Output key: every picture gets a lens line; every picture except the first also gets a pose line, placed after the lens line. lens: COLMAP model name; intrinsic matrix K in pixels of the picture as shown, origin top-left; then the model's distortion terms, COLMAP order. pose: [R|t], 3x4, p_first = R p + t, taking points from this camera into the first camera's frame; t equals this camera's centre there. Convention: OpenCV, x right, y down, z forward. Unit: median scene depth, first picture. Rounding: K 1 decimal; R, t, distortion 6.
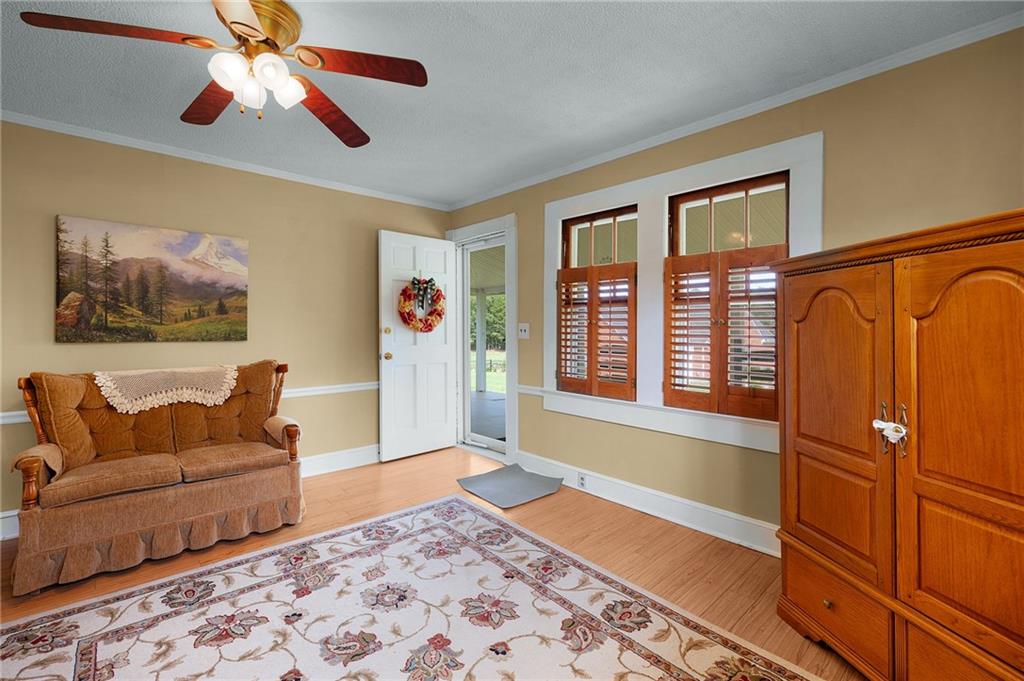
lens RADIAL K [[458.1, 0, 511.2], [0, 458.1, 327.0], [0, 0, 1]] dist [-0.001753, 0.000557]
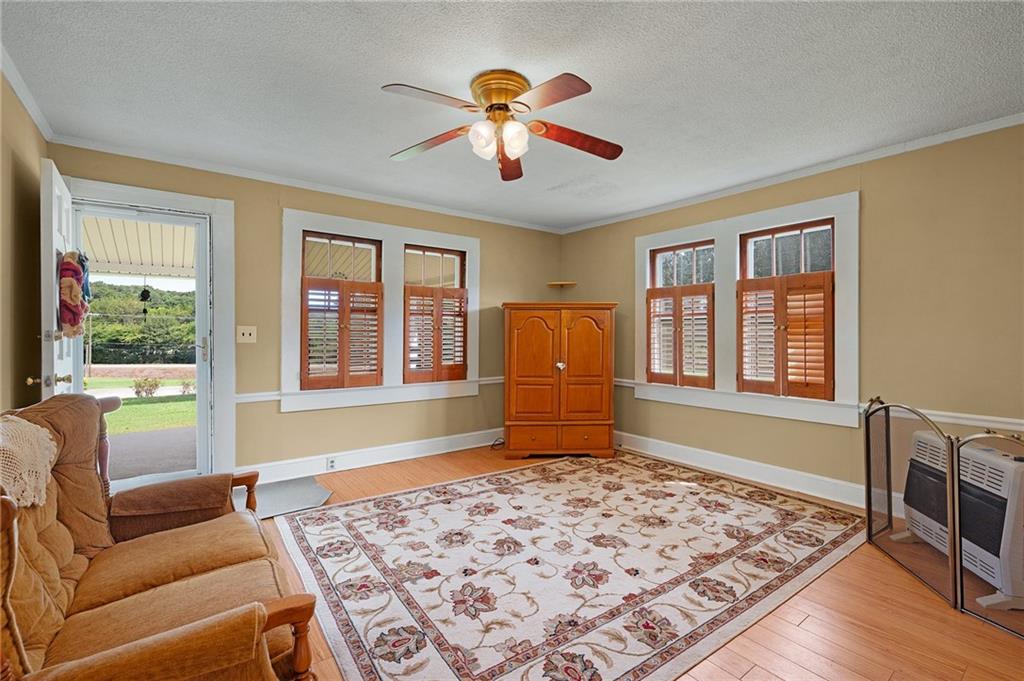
lens RADIAL K [[458.1, 0, 510.9], [0, 458.1, 334.7], [0, 0, 1]] dist [-0.001753, 0.000557]
pose [[0.089909, -0.006945, 0.995926, -1.470758], [-0.006392, 0.999951, 0.007550, -0.002429], [-0.995929, -0.007045, 0.089860, 0.690846]]
